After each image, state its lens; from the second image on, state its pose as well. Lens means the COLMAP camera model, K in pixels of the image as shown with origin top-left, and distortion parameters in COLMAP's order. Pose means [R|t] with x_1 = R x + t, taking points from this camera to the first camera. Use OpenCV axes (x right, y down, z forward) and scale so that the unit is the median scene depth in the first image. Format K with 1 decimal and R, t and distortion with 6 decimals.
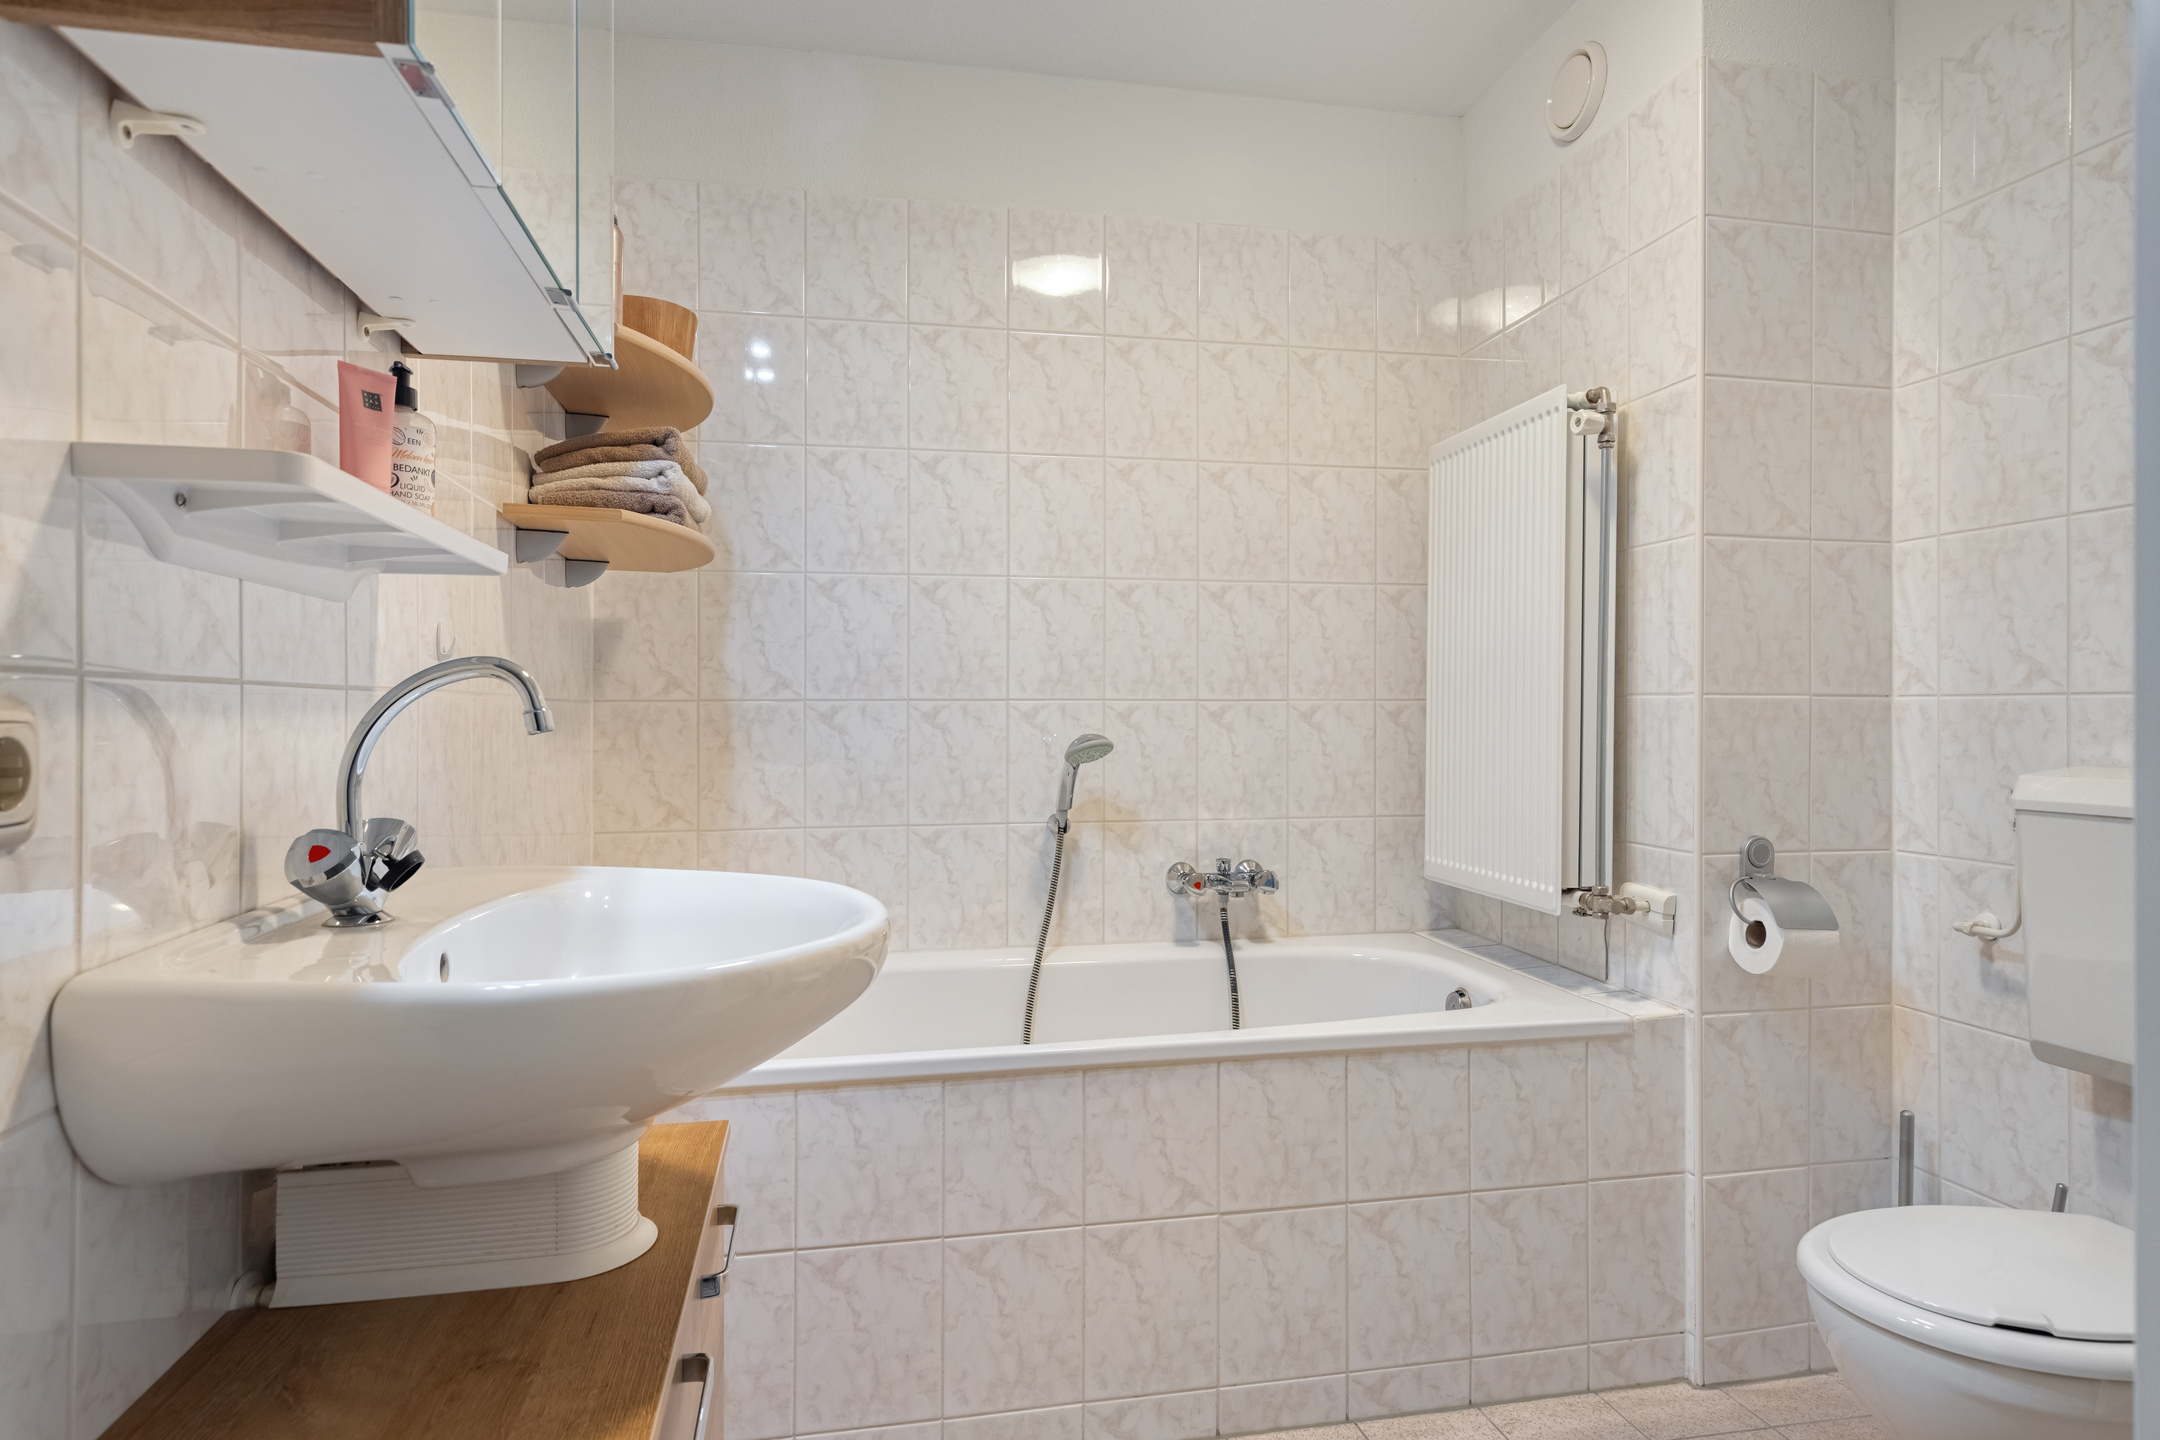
lens RADIAL K [[1201.4, 0, 1080.0], [0, 1201.4, 720.0], [0, 0, 1]] dist [0.004987, 0.000541]
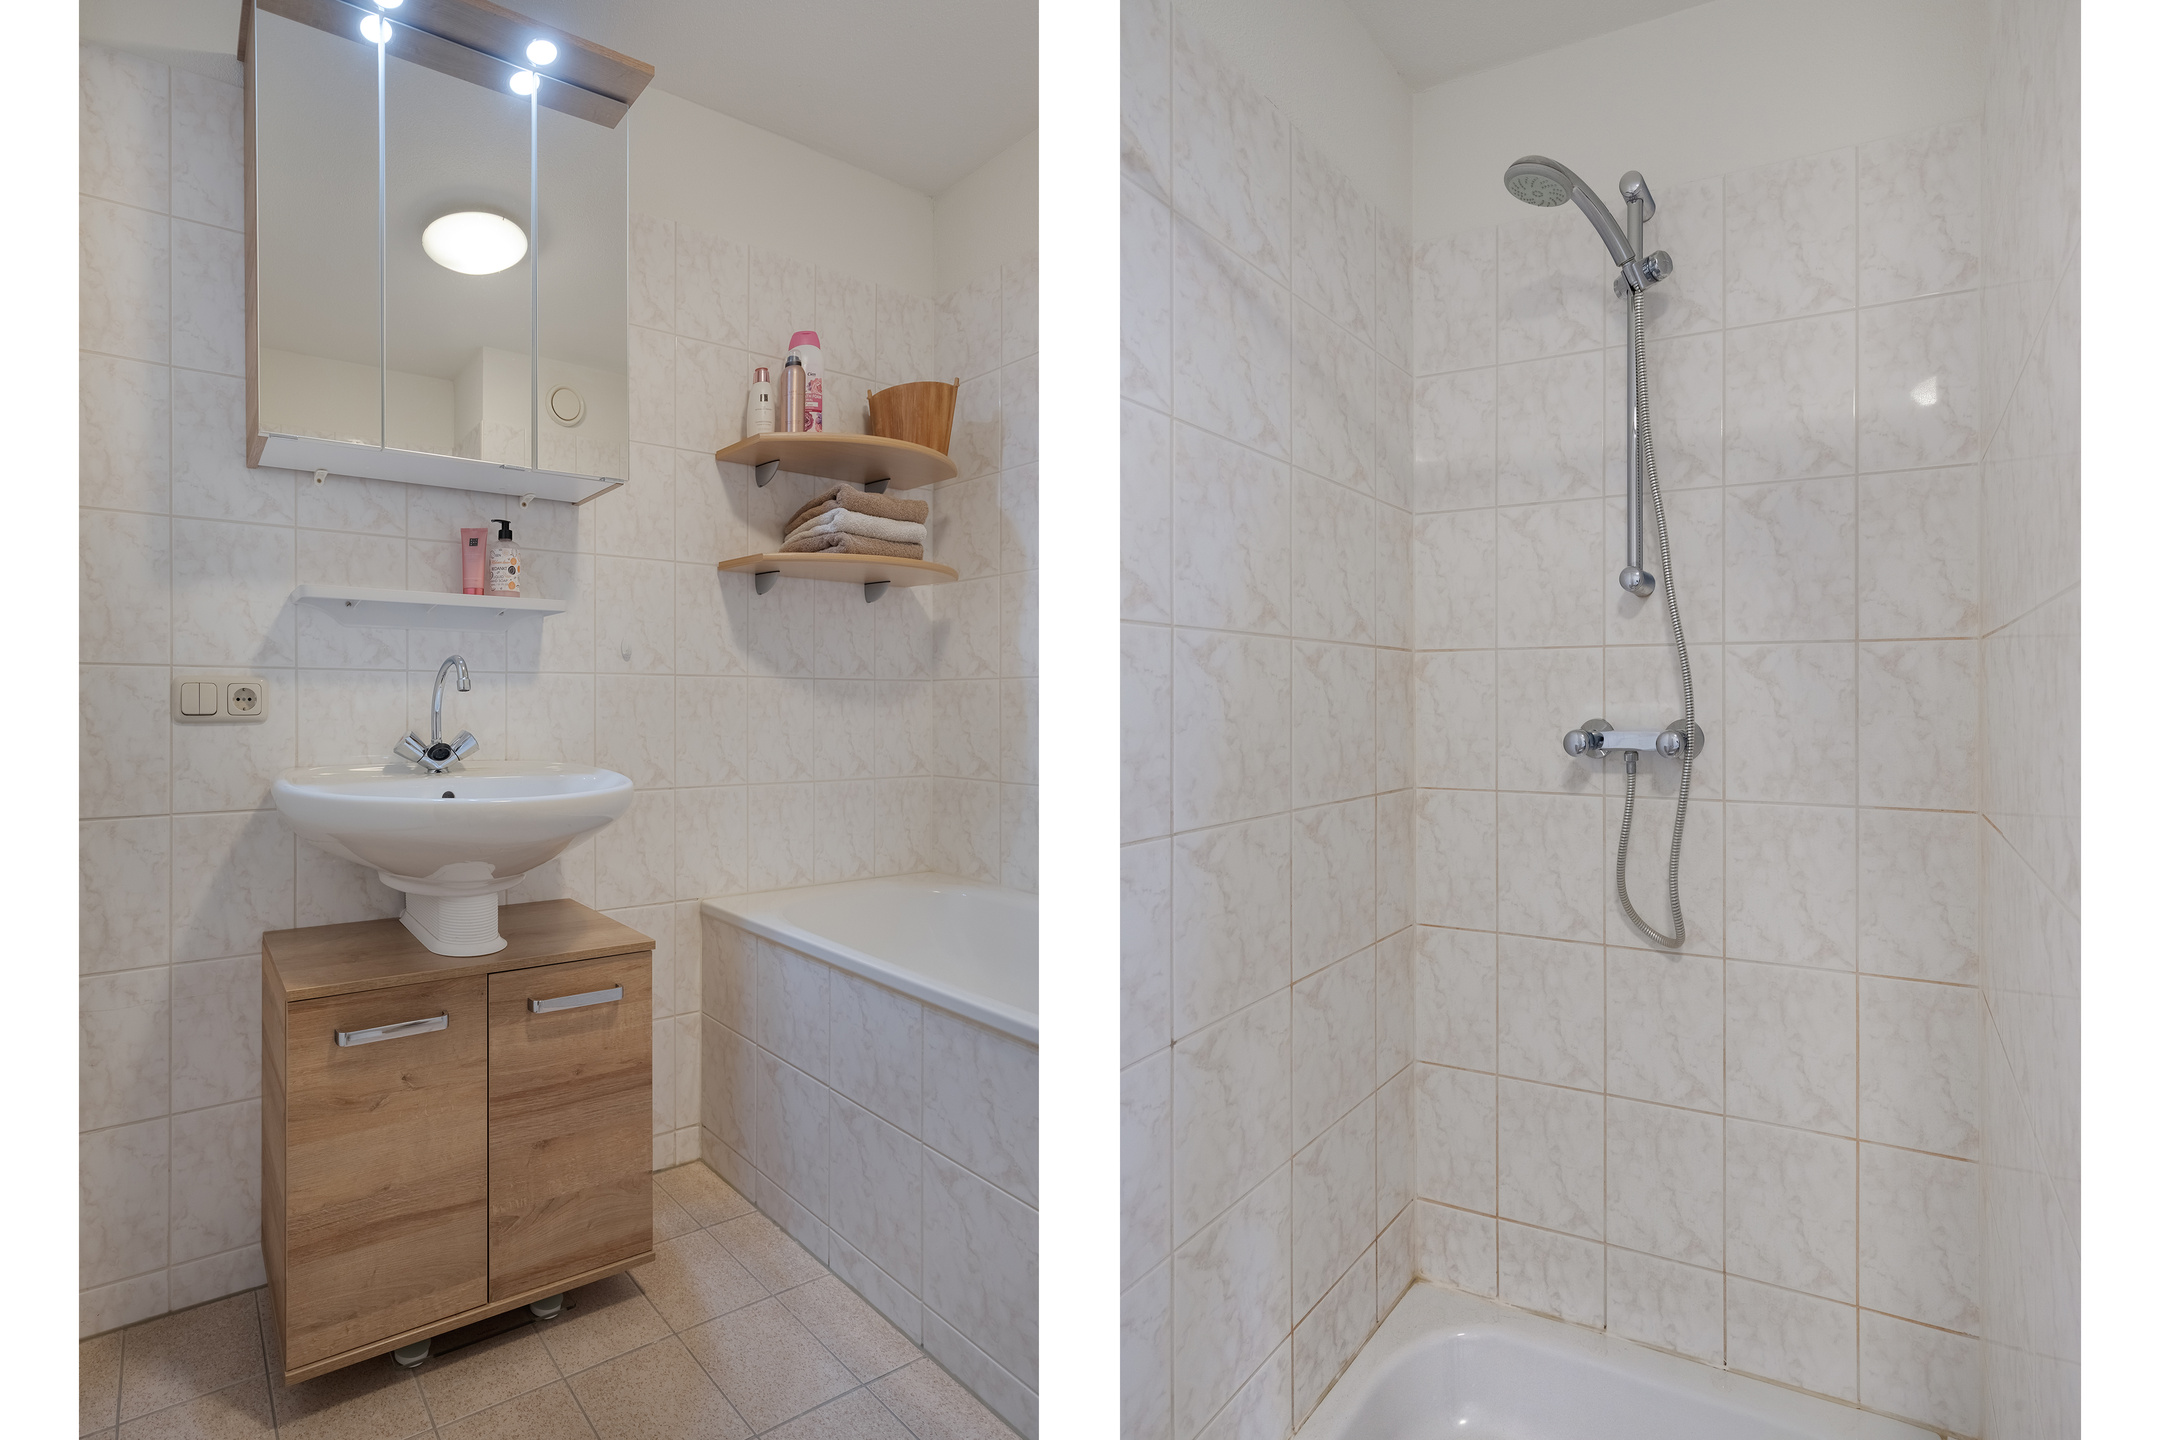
lens RADIAL K [[1201.4, 0, 1080.0], [0, 1201.4, 720.0], [0, 0, 1]] dist [0.004987, 0.000541]
pose [[0.234791, -0.001859, -0.972044, 1.024485], [-0.007763, 0.999963, -0.003787, 0.035009], [0.972015, 0.008435, 0.234768, 0.874811]]
